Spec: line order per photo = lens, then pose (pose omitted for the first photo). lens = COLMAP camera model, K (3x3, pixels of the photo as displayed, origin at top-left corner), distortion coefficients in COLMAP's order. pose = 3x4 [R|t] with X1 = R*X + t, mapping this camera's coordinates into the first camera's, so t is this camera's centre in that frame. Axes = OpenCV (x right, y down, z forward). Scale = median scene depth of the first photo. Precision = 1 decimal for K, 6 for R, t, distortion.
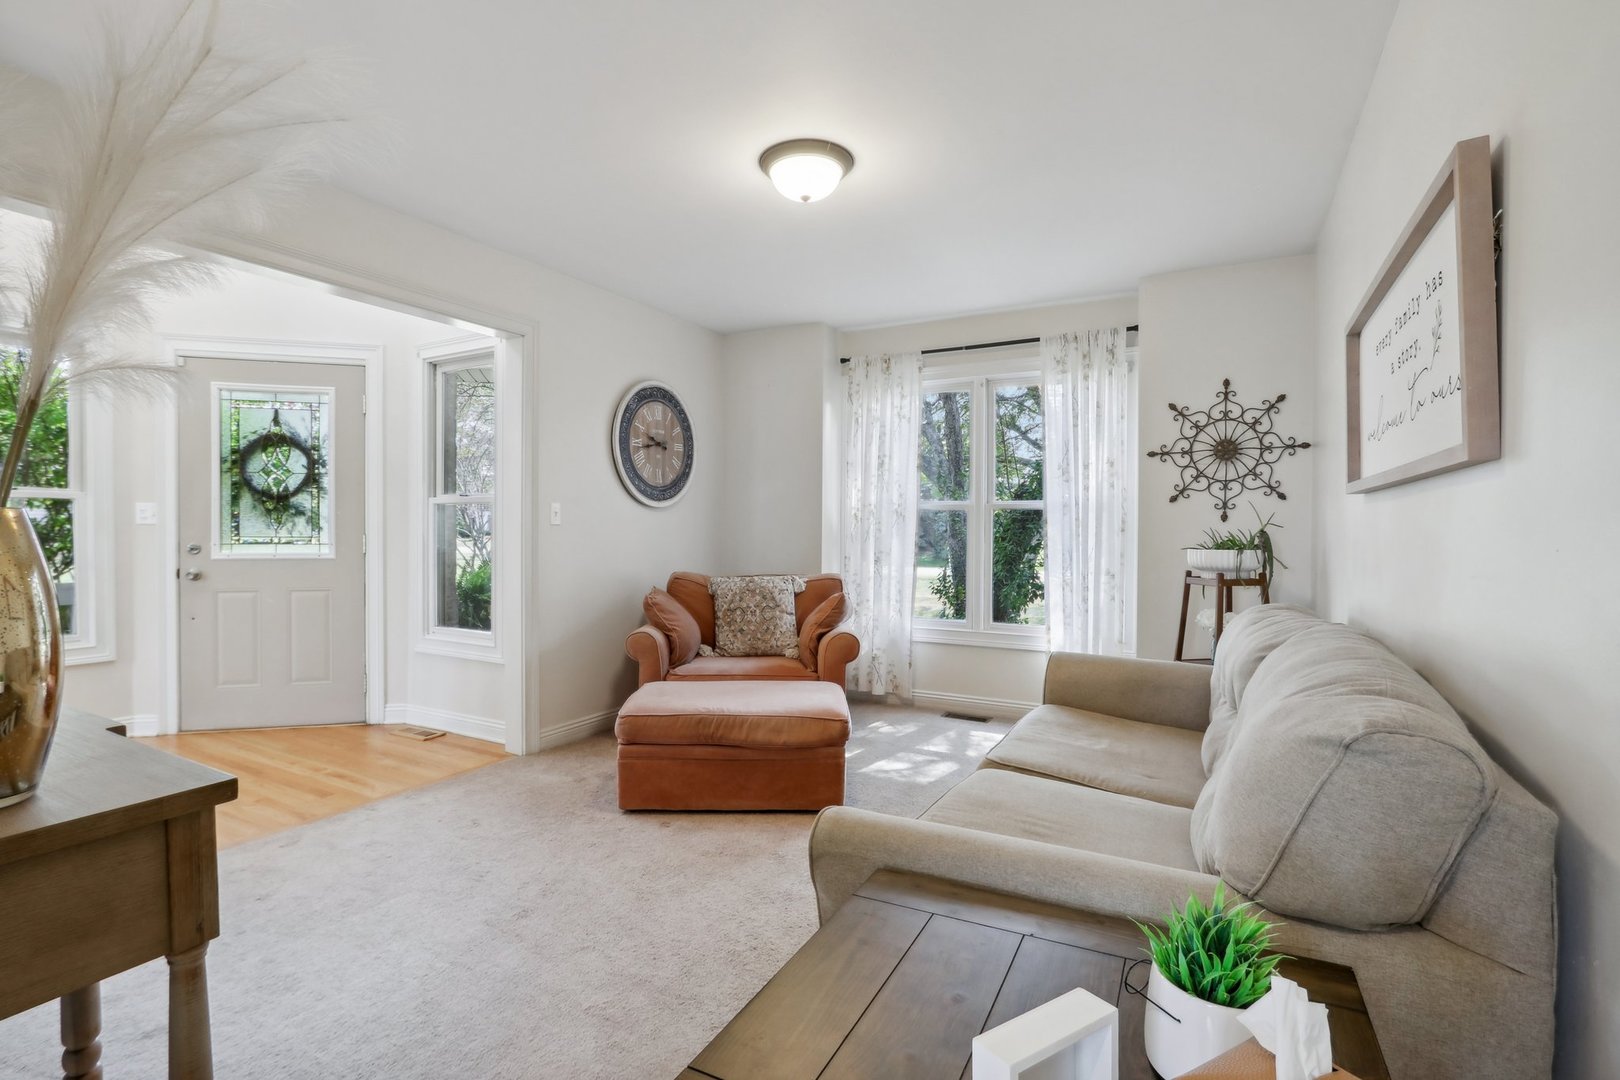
lens RADIAL K [[777.1, 0, 765.9], [0, 777.1, 527.0], [0, 0, 1]] dist [-0.022287, 0.004281]
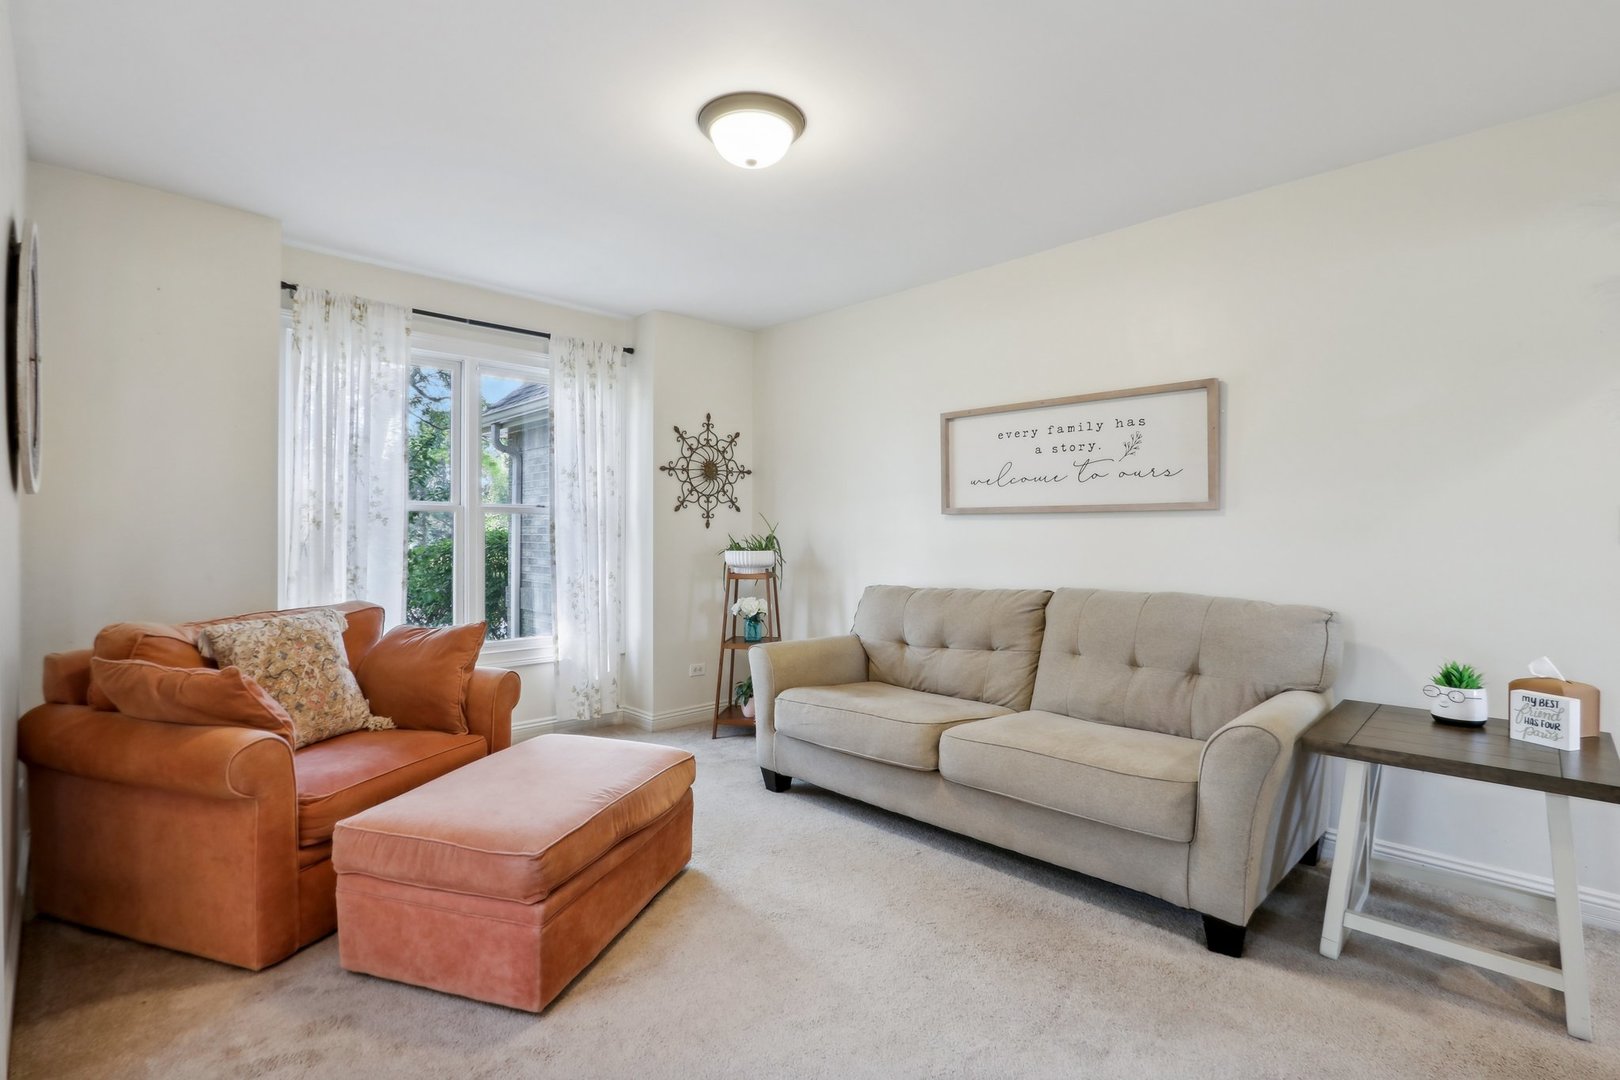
lens RADIAL K [[777.1, 0, 798.7], [0, 777.1, 533.2], [0, 0, 1]] dist [-0.022287, 0.004281]
pose [[0.258329, -0.003663, 0.966050, -0.566572], [0.001175, 0.999993, 0.003478, -0.002828], [-0.966056, 0.000237, 0.258332, 0.528835]]
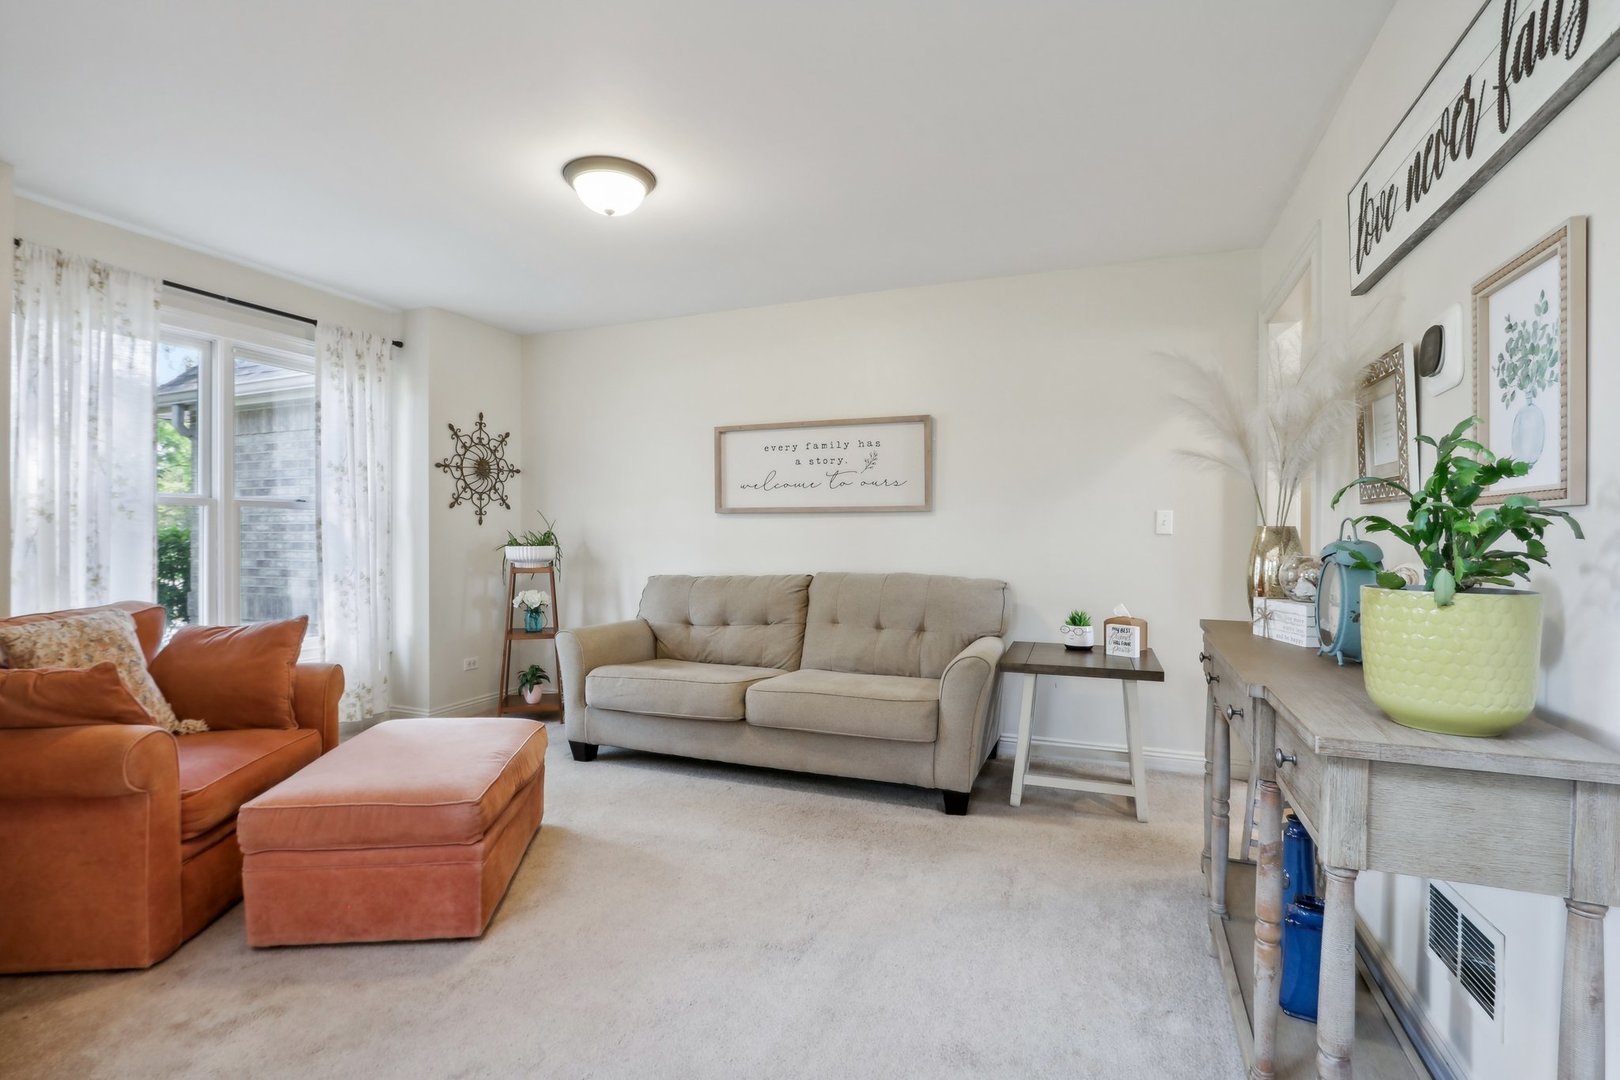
lens RADIAL K [[777.1, 0, 809.9], [0, 777.1, 538.6], [0, 0, 1]] dist [-0.022287, 0.004281]
pose [[-0.166147, -0.008099, 0.986068, -0.738003], [0.000840, 0.999965, 0.008354, 0.005277], [-0.986101, 0.002216, -0.166135, 0.669099]]
